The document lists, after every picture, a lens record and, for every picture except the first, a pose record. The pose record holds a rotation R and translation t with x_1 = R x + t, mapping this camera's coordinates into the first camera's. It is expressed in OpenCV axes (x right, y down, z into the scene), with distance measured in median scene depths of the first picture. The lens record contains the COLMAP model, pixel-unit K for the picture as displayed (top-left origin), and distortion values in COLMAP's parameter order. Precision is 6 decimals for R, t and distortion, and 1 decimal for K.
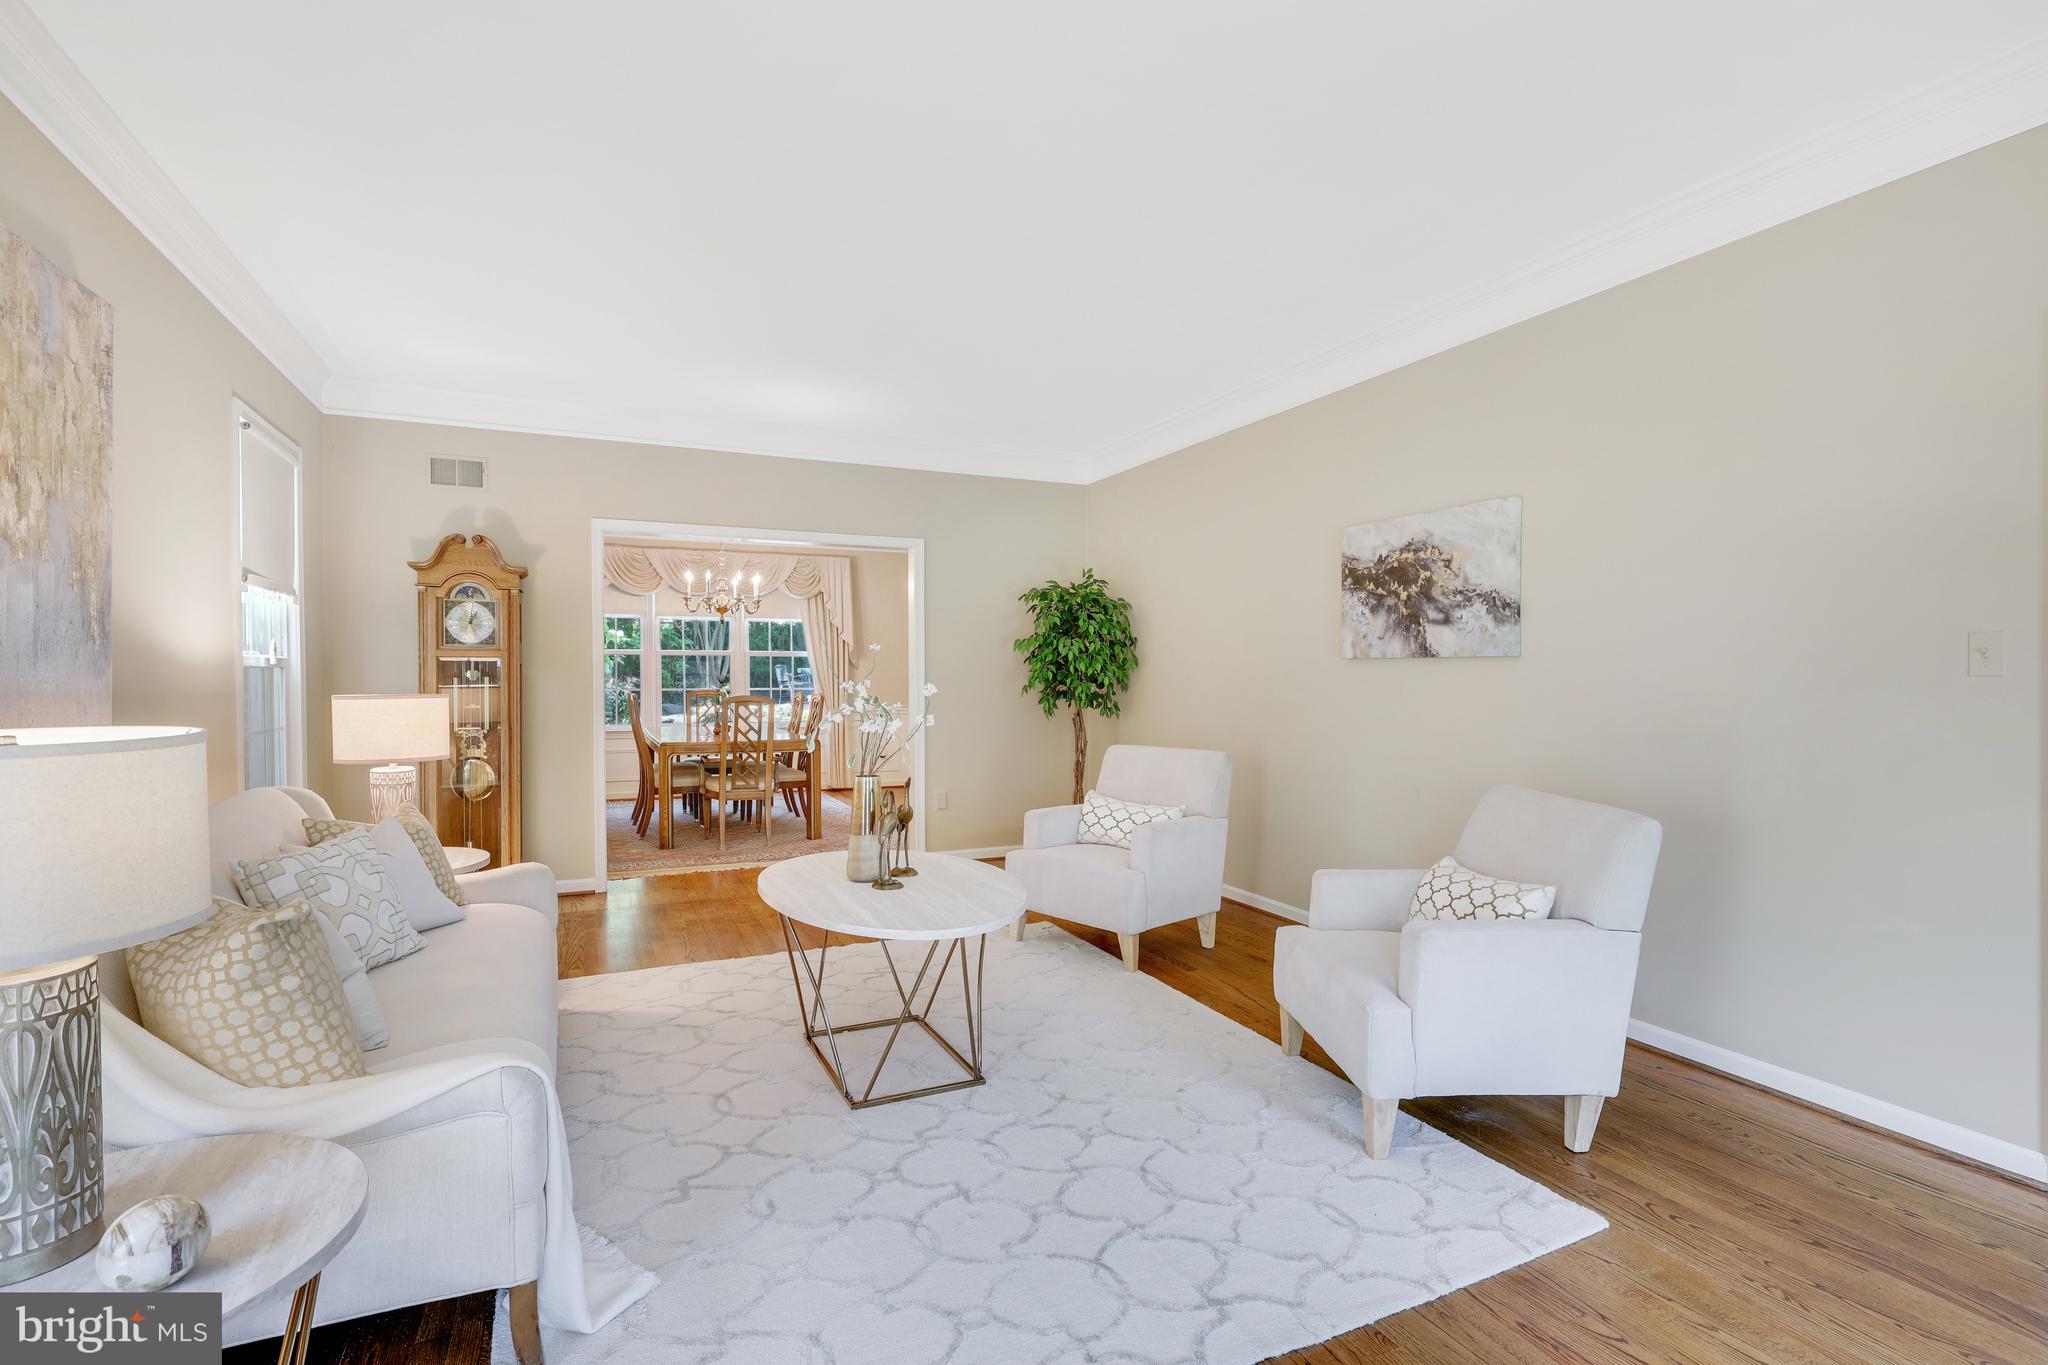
lens RADIAL K [[889.3, 0, 1029.8], [0, 889.3, 683.0], [0, 0, 1]] dist [0.002124, 0.000649]
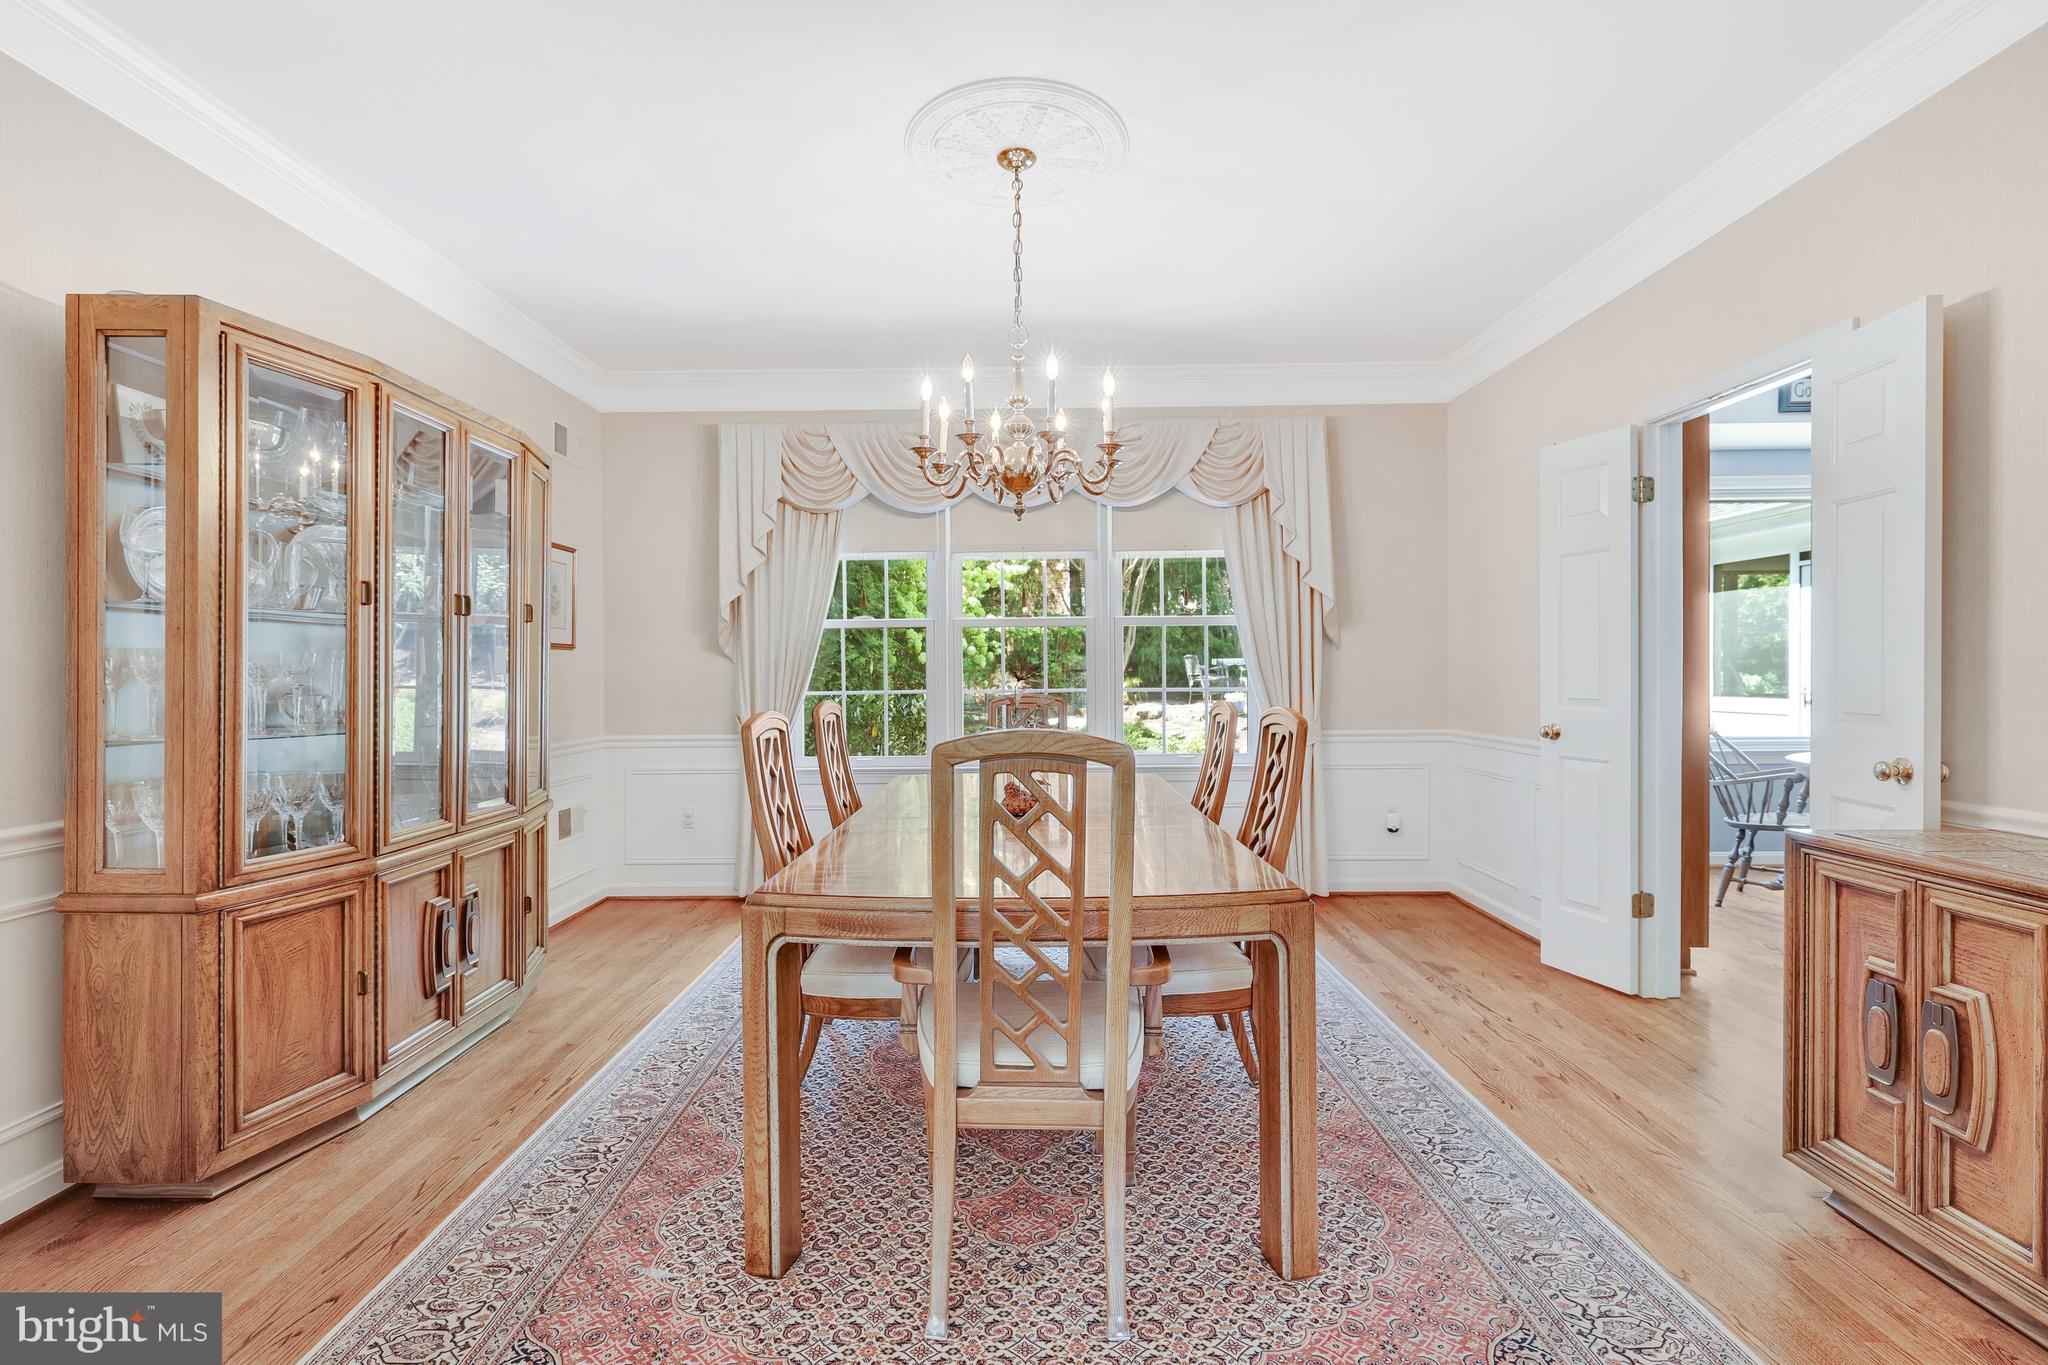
lens RADIAL K [[889.3, 0, 1029.8], [0, 889.3, 683.0], [0, 0, 1]] dist [0.002124, 0.000649]
pose [[0.897637, 0.002687, -0.440727, -0.135743], [-0.000522, 0.999987, 0.005034, 0.000412], [0.440735, -0.004288, 0.897627, 0.509487]]
